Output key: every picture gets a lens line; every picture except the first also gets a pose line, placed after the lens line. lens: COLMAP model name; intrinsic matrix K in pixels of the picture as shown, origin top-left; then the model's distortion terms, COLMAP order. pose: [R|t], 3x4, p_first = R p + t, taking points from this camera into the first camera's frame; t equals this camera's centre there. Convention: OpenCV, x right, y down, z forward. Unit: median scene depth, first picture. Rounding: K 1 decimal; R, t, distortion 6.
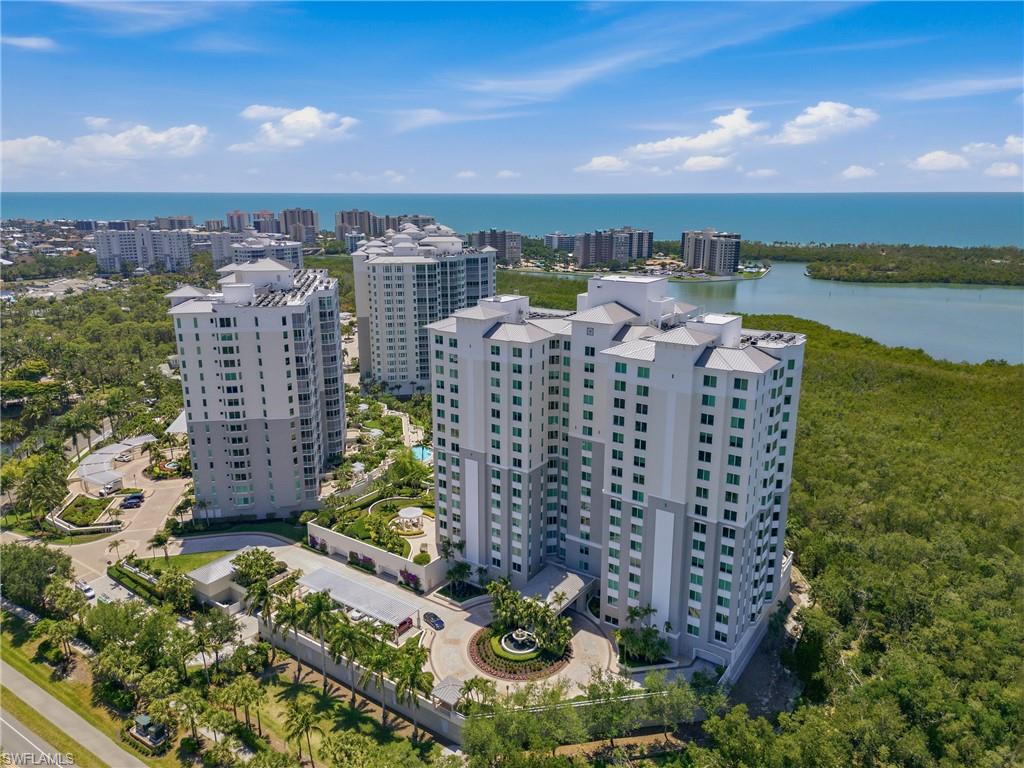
lens RADIAL K [[720.3, 0, 509.1], [0, 720.3, 382.7], [0, 0, 1]] dist [0.097881, -0.100434]
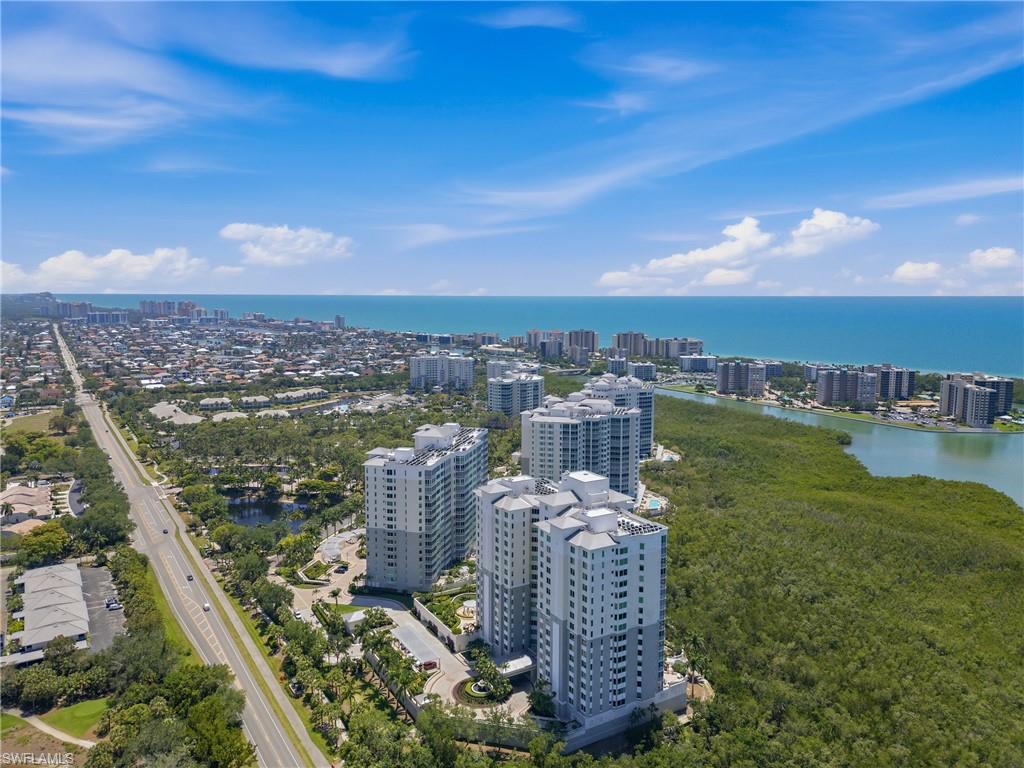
lens RADIAL K [[742.6, 0, 514.1], [0, 742.6, 367.4], [0, 0, 1]] dist [0.082576, -0.112993]
pose [[0.912990, 0.046423, -0.405332, 0.611889], [-0.108099, 0.985523, -0.130613, -0.132559], [0.393401, 0.163065, 0.904791, -0.556127]]
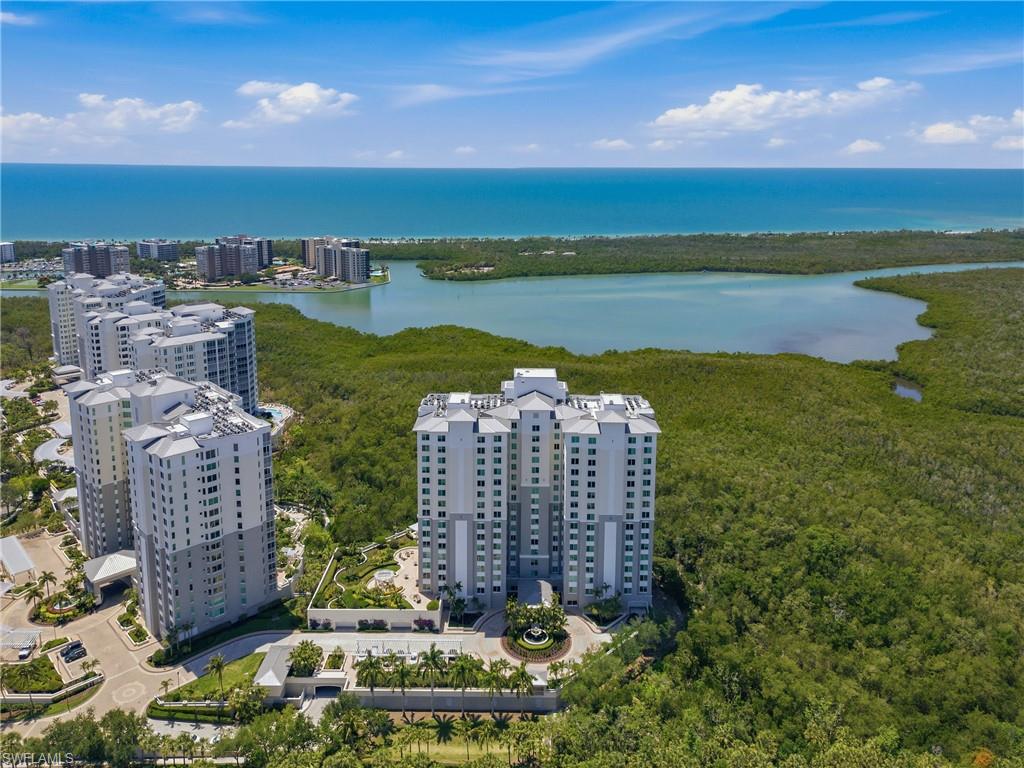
lens RADIAL K [[757.2, 0, 509.6], [0, 757.2, 316.2], [0, 0, 1]] dist [0.094300, -0.064543]
pose [[0.825316, -0.108022, 0.554242, -0.656279], [0.139090, 0.990179, -0.014130, -0.217216], [-0.547273, 0.088751, 0.832235, -0.259346]]
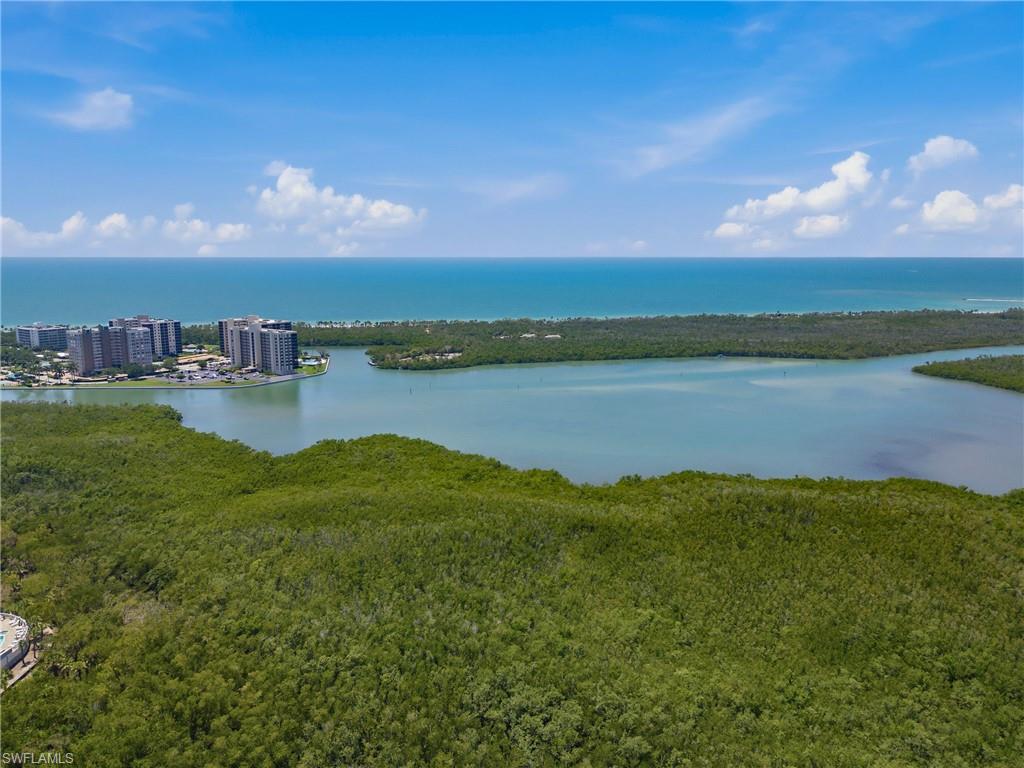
lens RADIAL K [[742.6, 0, 514.1], [0, 742.6, 367.4], [0, 0, 1]] dist [0.082576, -0.112993]
pose [[0.805102, -0.087579, 0.586635, 0.026625], [0.150400, 0.986858, -0.059081, -0.276235], [-0.573752, 0.135796, 0.807693, 0.669706]]
